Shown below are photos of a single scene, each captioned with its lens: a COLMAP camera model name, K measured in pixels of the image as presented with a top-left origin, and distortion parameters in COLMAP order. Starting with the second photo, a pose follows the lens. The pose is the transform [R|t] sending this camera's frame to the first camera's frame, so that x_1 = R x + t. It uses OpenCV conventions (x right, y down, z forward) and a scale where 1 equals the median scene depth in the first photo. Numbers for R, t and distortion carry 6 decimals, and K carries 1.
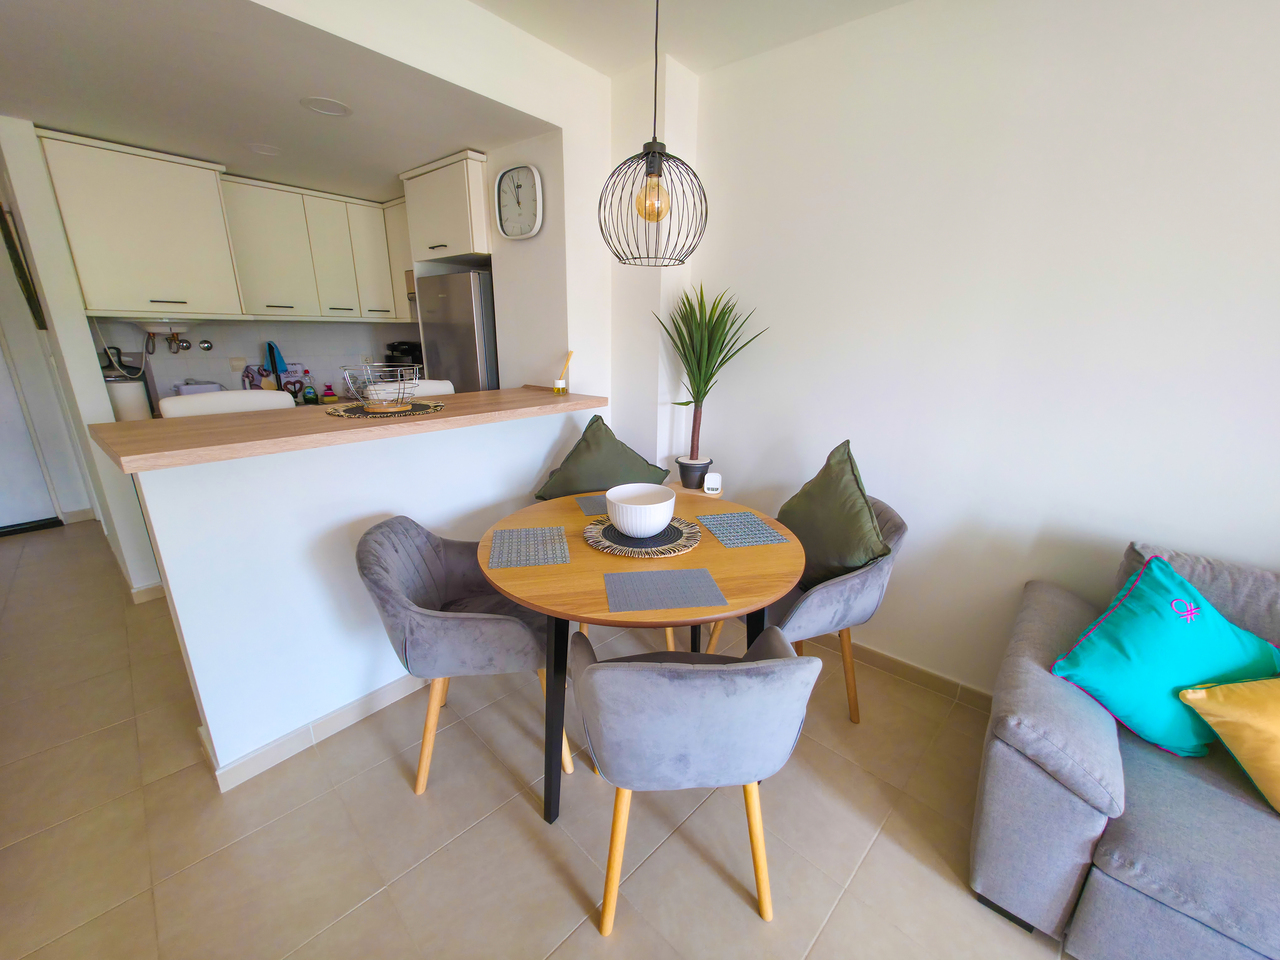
lens RADIAL K [[513.7, 0, 644.1], [0, 513.7, 484.2], [0, 0, 1]] dist [-0.001220, -0.000377]
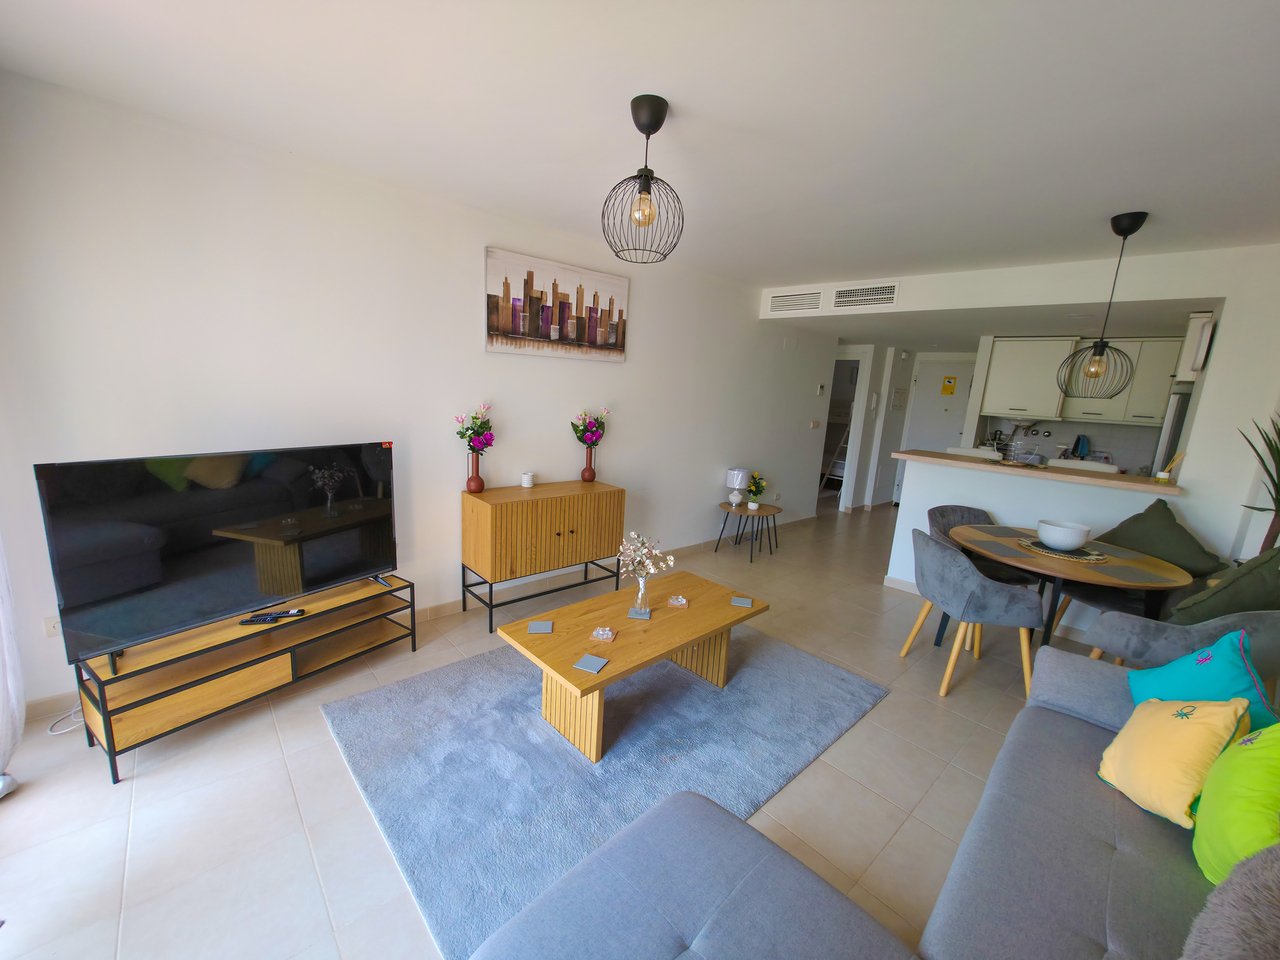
lens RADIAL K [[510.5, 0, 639.5], [0, 510.5, 482.5], [0, 0, 1]] dist [-0.002906, -0.000342]
pose [[-0.068555, 0.163953, -0.984083, 1.112549], [-0.343378, 0.922257, 0.177574, 0.047747], [0.936692, 0.350086, -0.006927, -0.228554]]
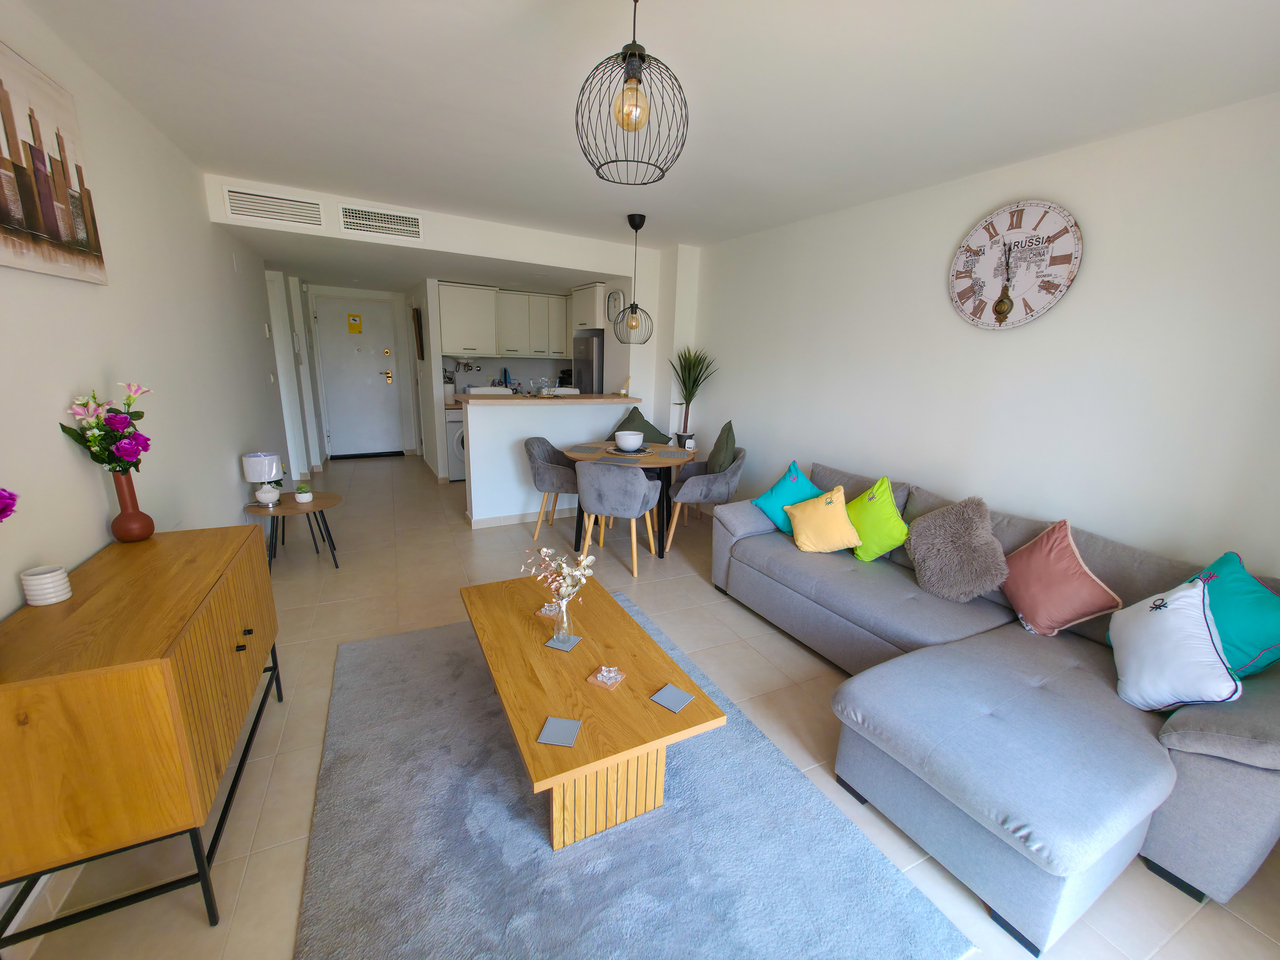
lens RADIAL K [[510.4, 0, 641.1], [0, 510.4, 487.0], [0, 0, 1]] dist [-0.001567, -0.000434]
pose [[0.939862, 0.102357, -0.325856, 0.561253], [-0.118584, 0.992482, -0.030274, 0.219769], [0.320307, 0.067095, 0.944935, -0.821757]]
